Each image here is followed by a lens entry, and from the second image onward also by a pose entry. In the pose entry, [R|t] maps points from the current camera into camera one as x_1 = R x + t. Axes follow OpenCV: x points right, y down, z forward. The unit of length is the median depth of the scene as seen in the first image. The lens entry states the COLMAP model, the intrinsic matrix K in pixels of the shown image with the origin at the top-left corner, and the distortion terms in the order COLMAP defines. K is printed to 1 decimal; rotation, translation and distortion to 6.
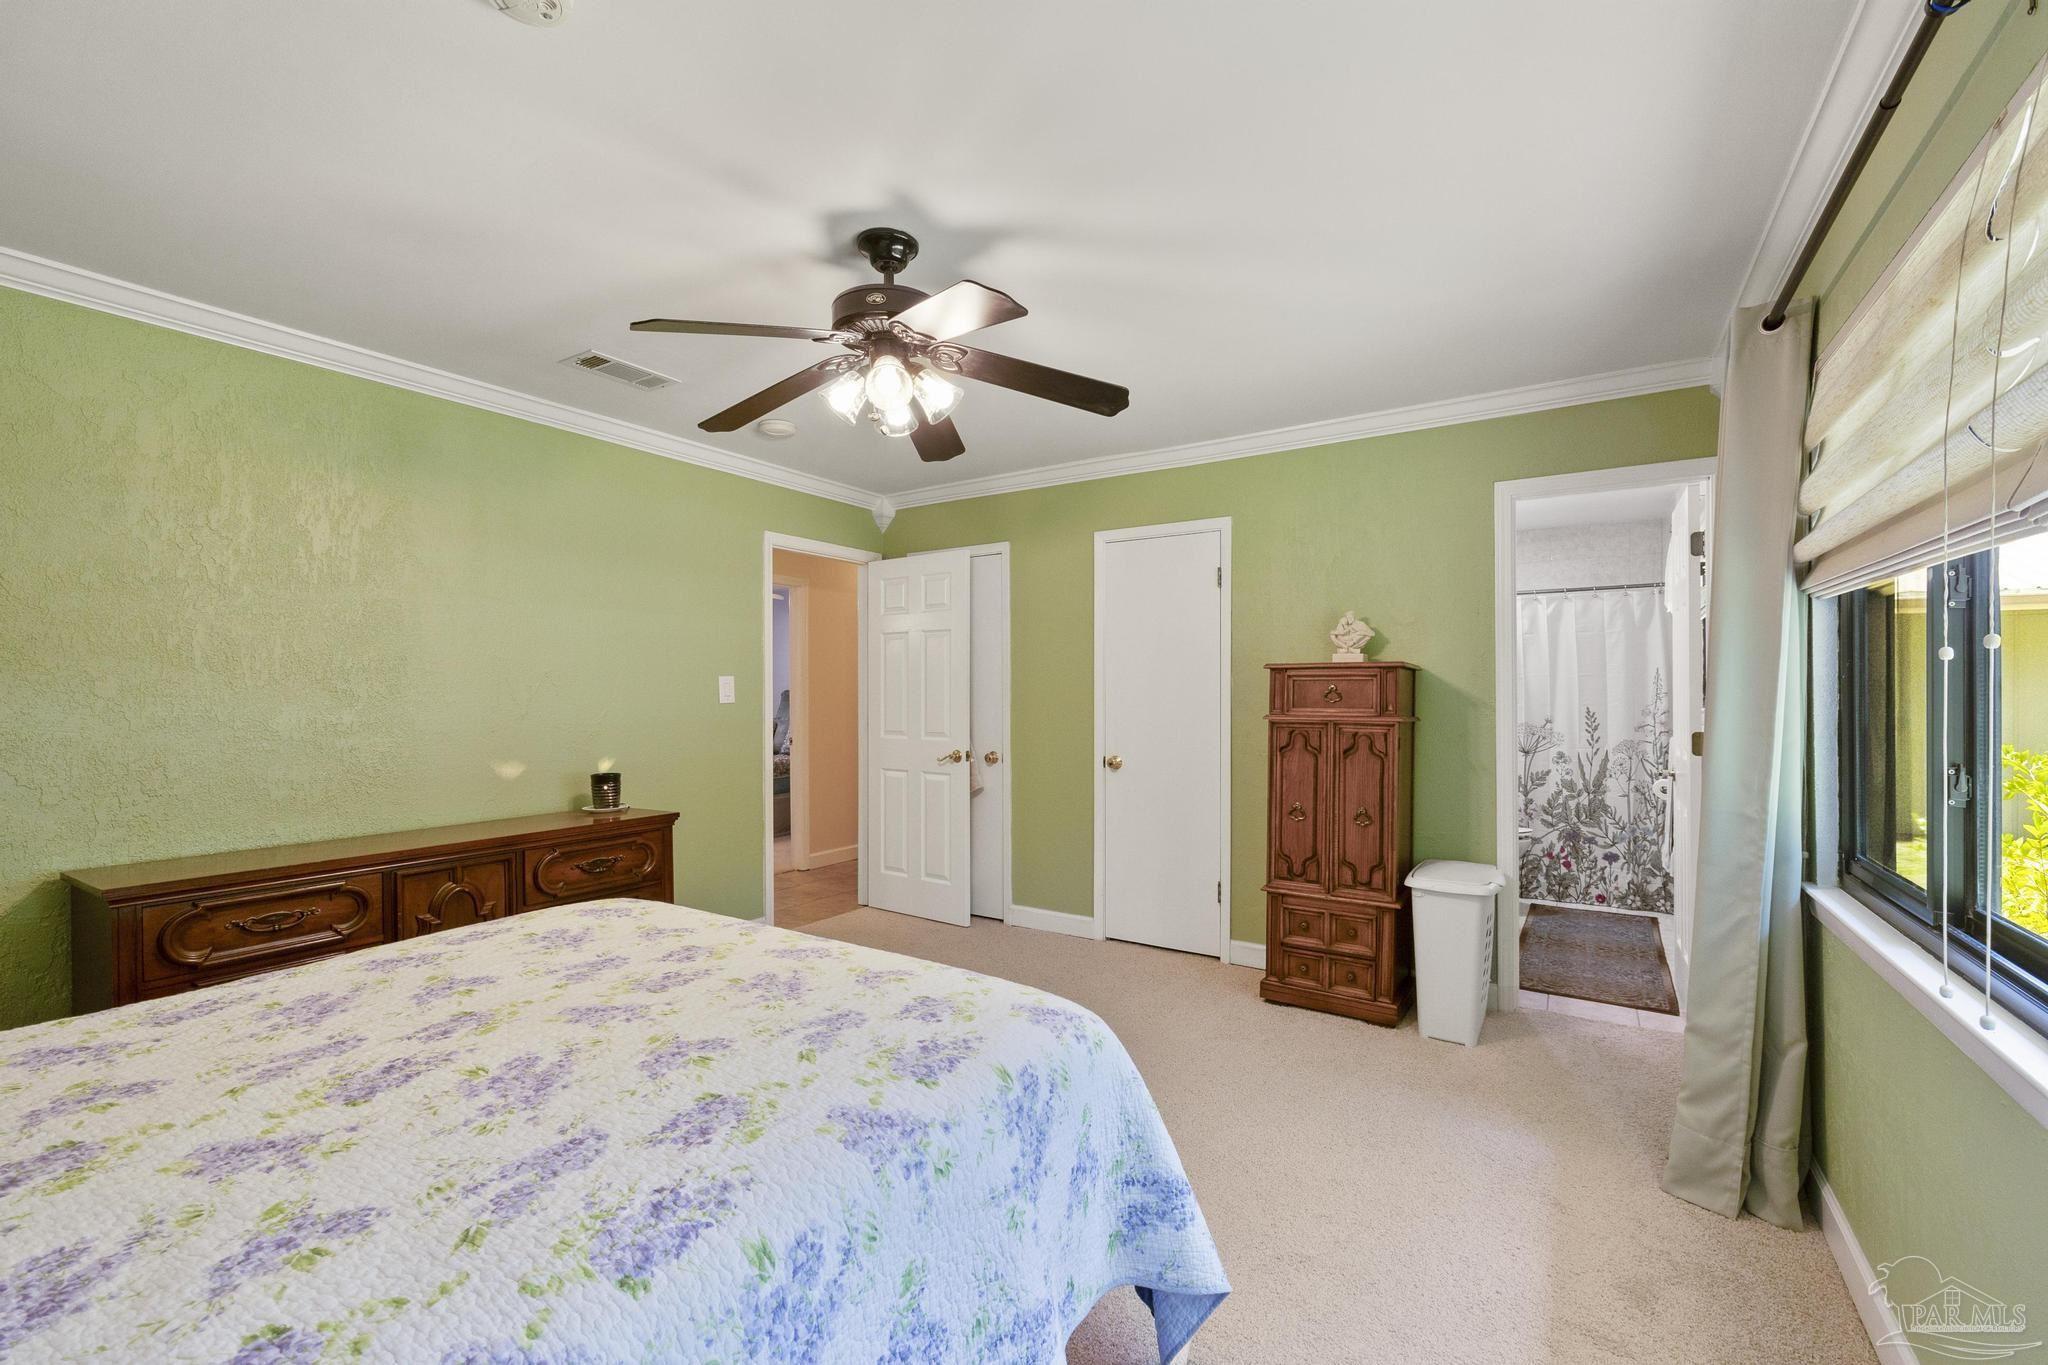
lens RADIAL K [[866.9, 0, 1028.5], [0, 866.9, 684.6], [0, 0, 1]] dist [0.003541, -0.000548]
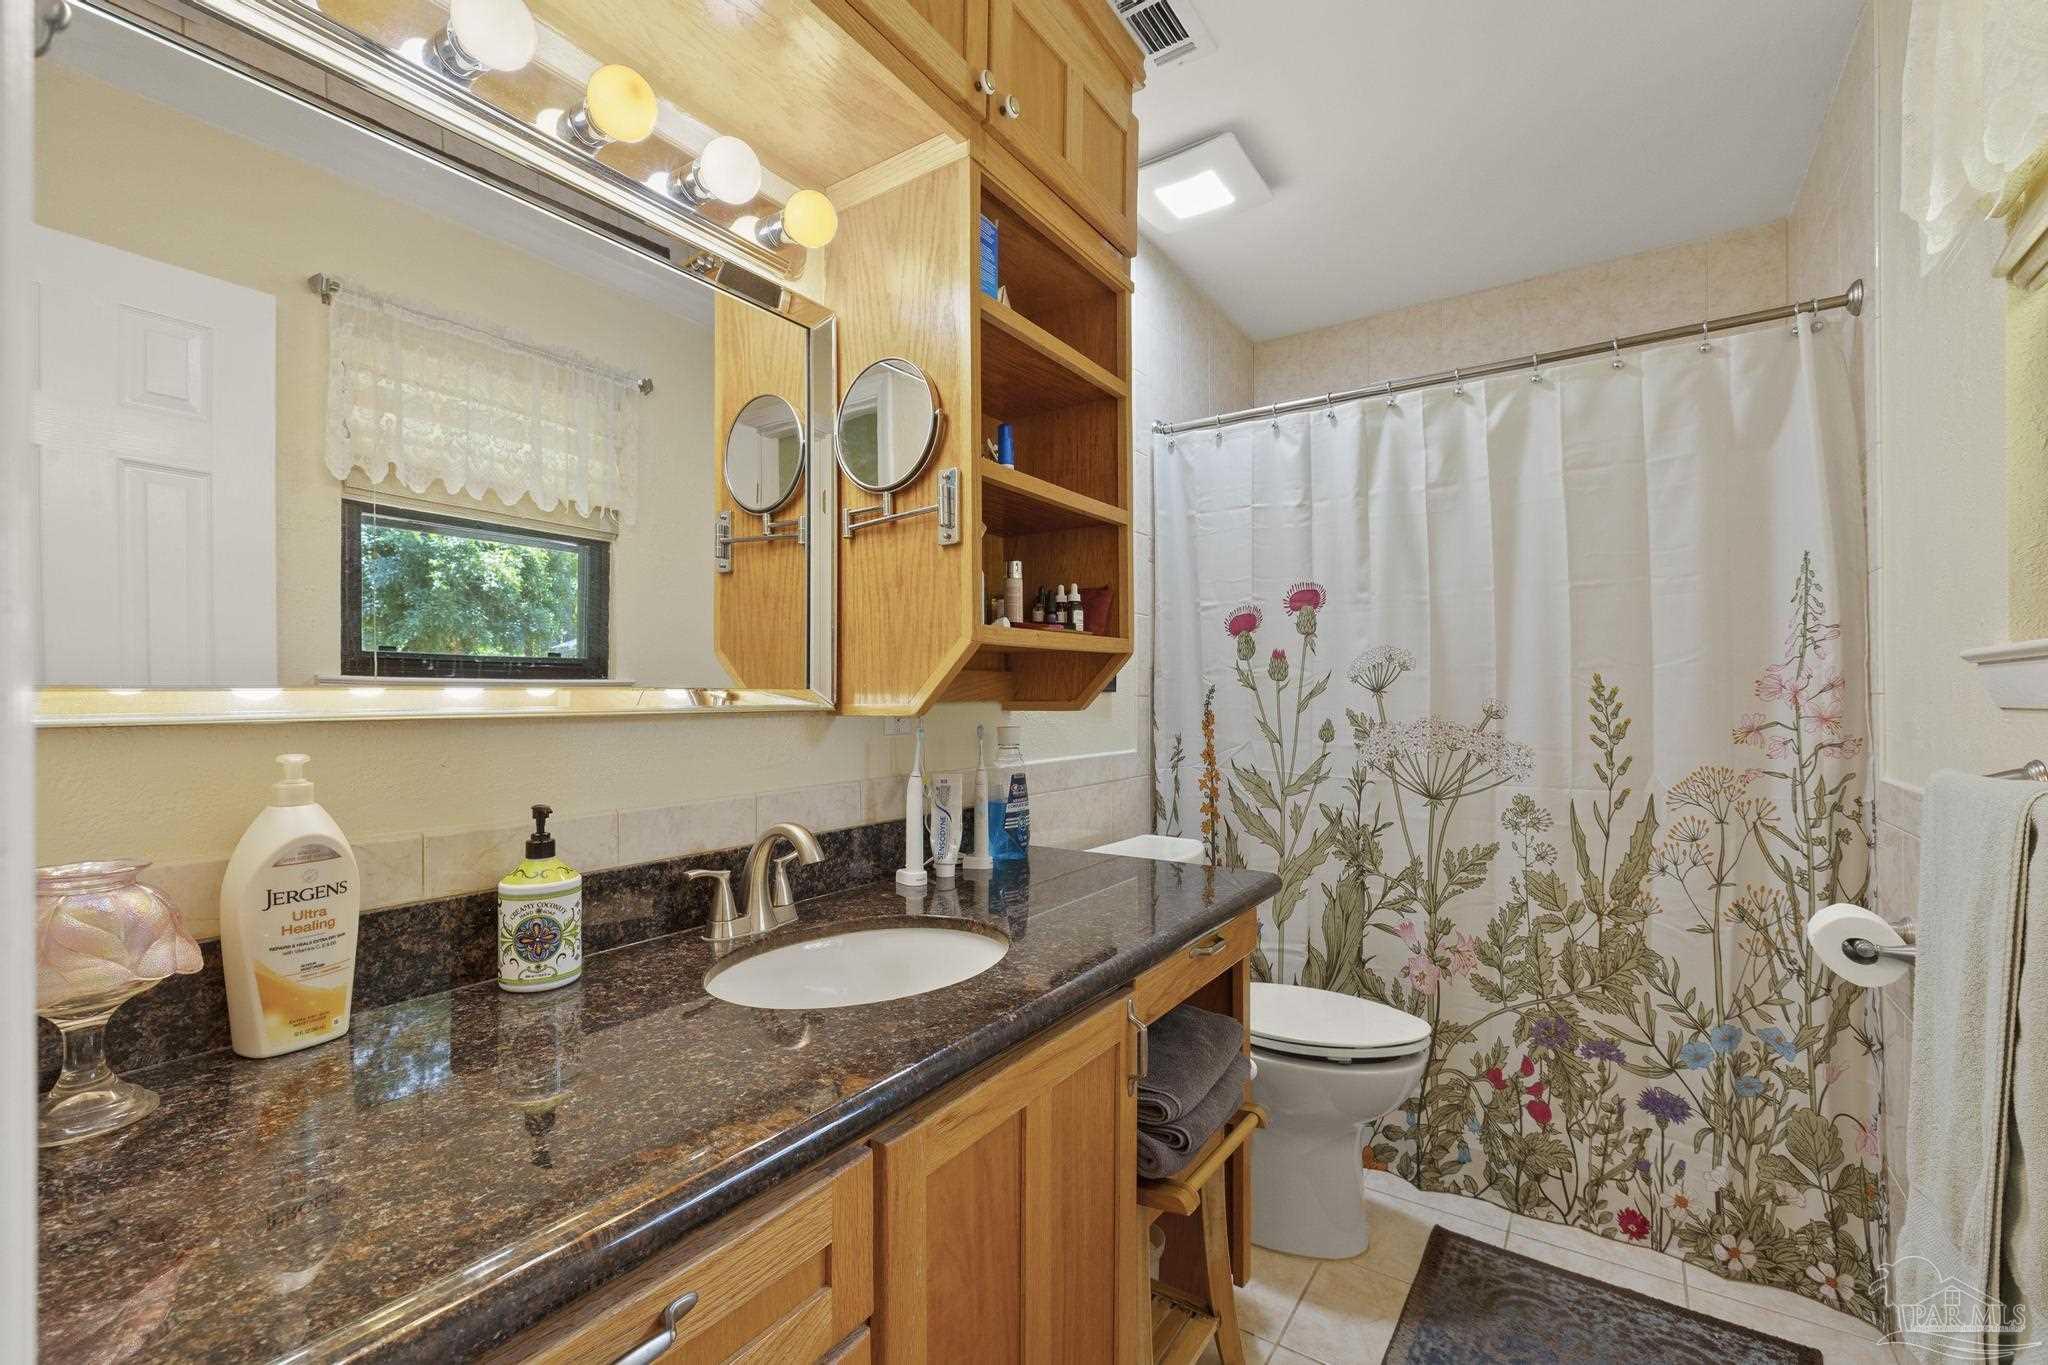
lens RADIAL K [[866.9, 0, 1032.8], [0, 866.9, 684.3], [0, 0, 1]] dist [0.003541, -0.000548]
pose [[0.999372, 0.001962, -0.035387, 0.426224], [-0.002170, 0.999981, -0.005838, 0.032763], [0.035374, 0.005911, 0.999357, 0.636527]]
